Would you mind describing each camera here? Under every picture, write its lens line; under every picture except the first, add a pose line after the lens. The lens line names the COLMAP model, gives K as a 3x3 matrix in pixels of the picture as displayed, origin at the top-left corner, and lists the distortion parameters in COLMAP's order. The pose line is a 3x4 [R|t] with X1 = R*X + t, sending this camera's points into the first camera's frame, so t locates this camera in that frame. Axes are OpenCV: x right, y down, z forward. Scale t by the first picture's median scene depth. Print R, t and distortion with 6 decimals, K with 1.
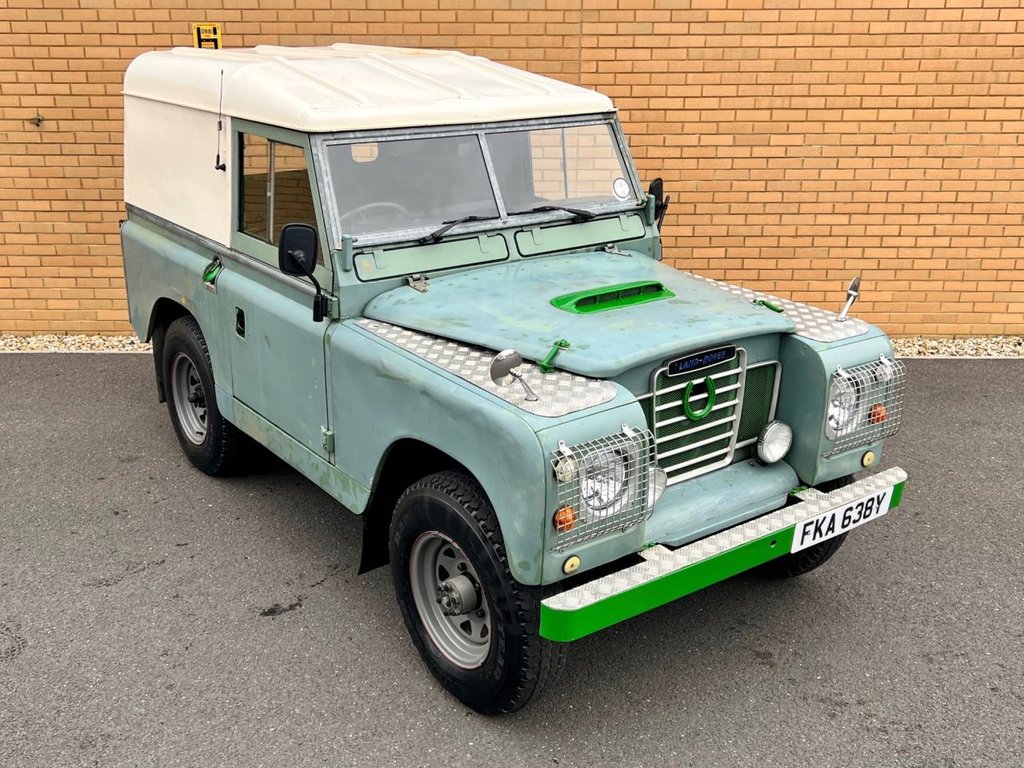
lens RADIAL K [[1090.5, 0, 493.5], [0, 1090.5, 382.6], [0, 0, 1]] dist [0.085066, -0.153661]
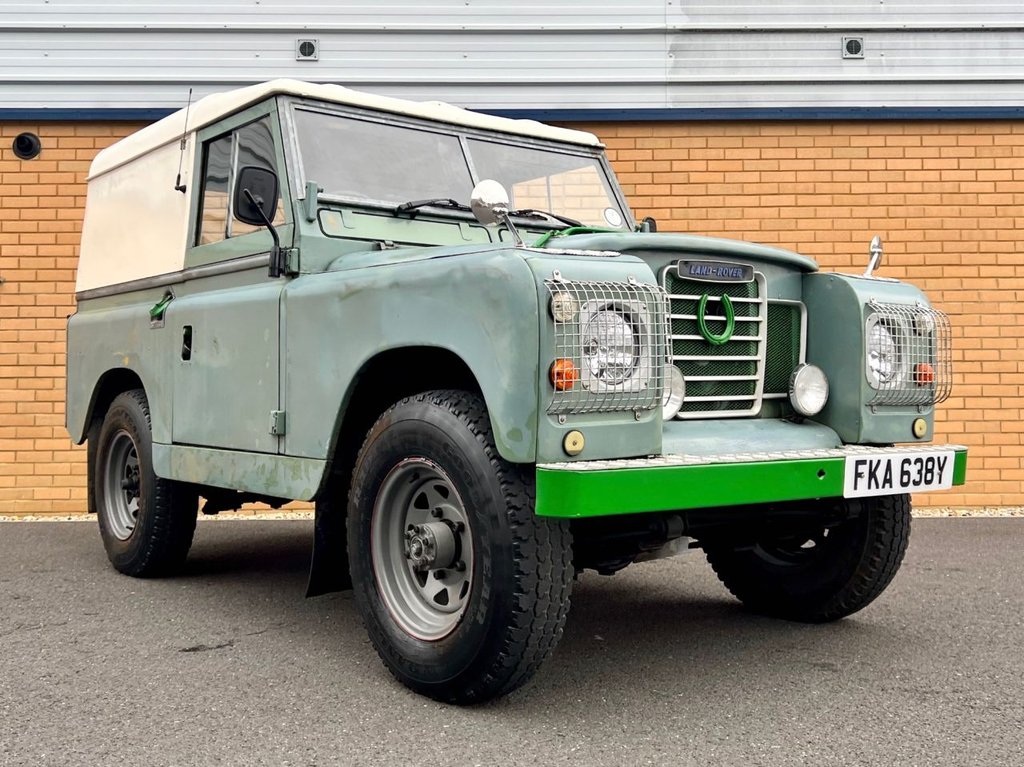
lens RADIAL K [[1121.7, 0, 508.7], [0, 1121.7, 360.1], [0, 0, 1]] dist [0.087520, -0.171280]
pose [[0.999621, -0.005434, 0.026972, 0.002148], [0.014553, 0.936370, -0.350713, 0.321257], [-0.023350, 0.350973, 0.936095, 0.175840]]
